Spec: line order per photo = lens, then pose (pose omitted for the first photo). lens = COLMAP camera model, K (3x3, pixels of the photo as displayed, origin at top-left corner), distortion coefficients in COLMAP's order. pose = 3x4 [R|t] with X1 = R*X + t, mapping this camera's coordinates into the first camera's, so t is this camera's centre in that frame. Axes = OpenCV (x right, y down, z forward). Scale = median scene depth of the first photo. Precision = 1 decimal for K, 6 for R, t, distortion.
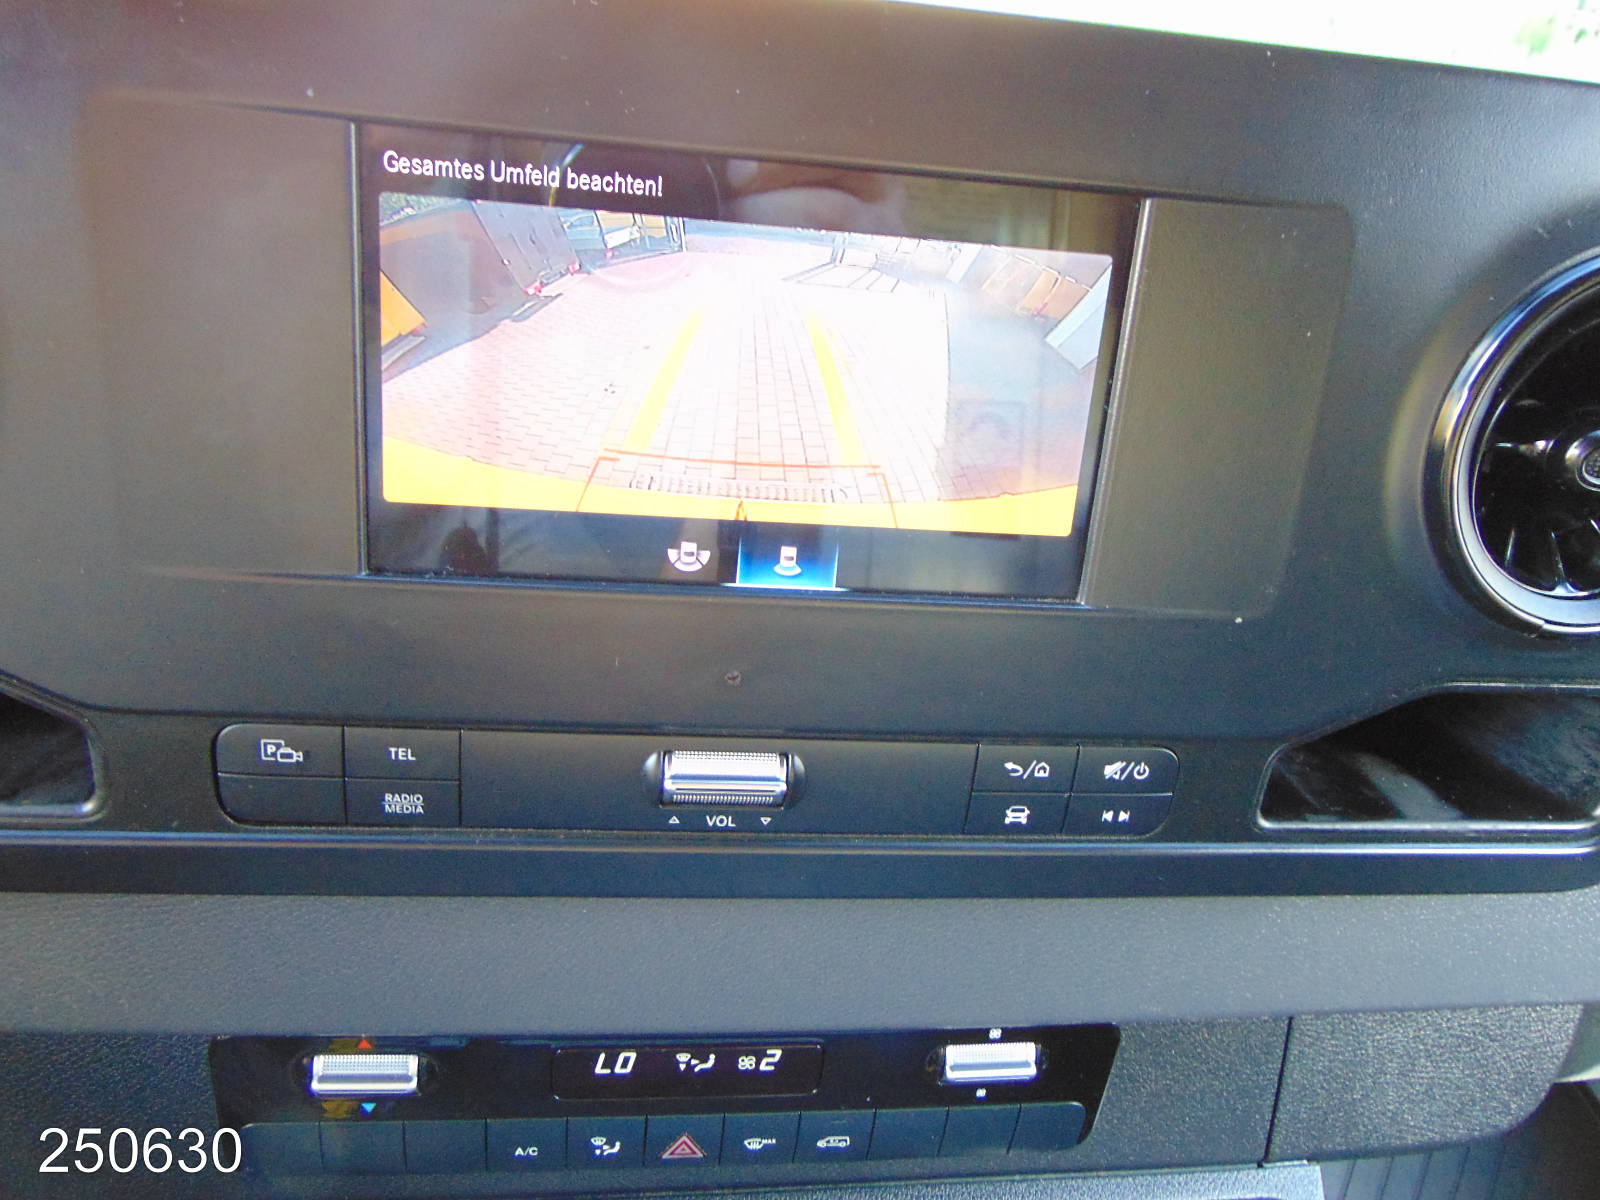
lens RADIAL K [[1131.2, 0, 800.0], [0, 1131.2, 600.0], [0, 0, 1]] dist [0.000488, 0.000168]
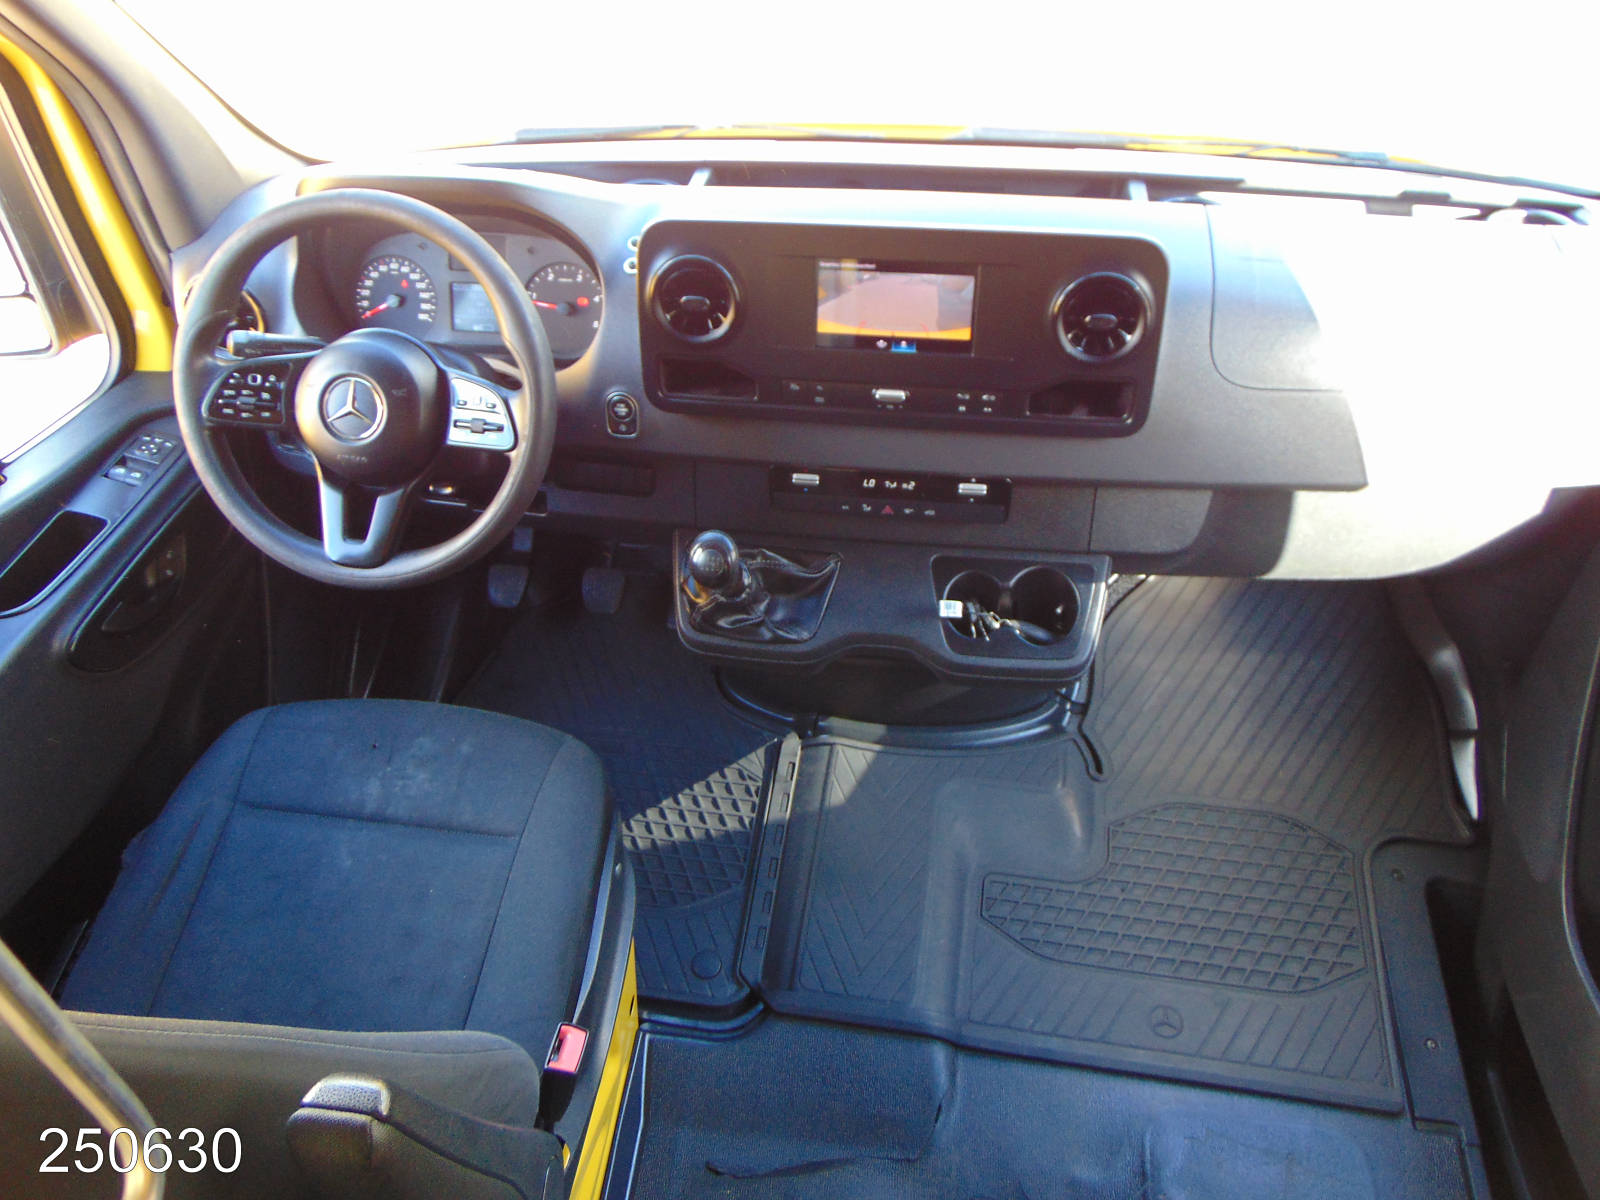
lens RADIAL K [[1131.2, 0, 800.0], [0, 1131.2, 600.0], [0, 0, 1]] dist [0.000488, 0.000168]
pose [[0.956284, 0.068483, -0.284308, 0.907325], [-0.011034, 0.979951, 0.198932, 0.066081], [0.292232, -0.187099, 0.937867, -3.389176]]
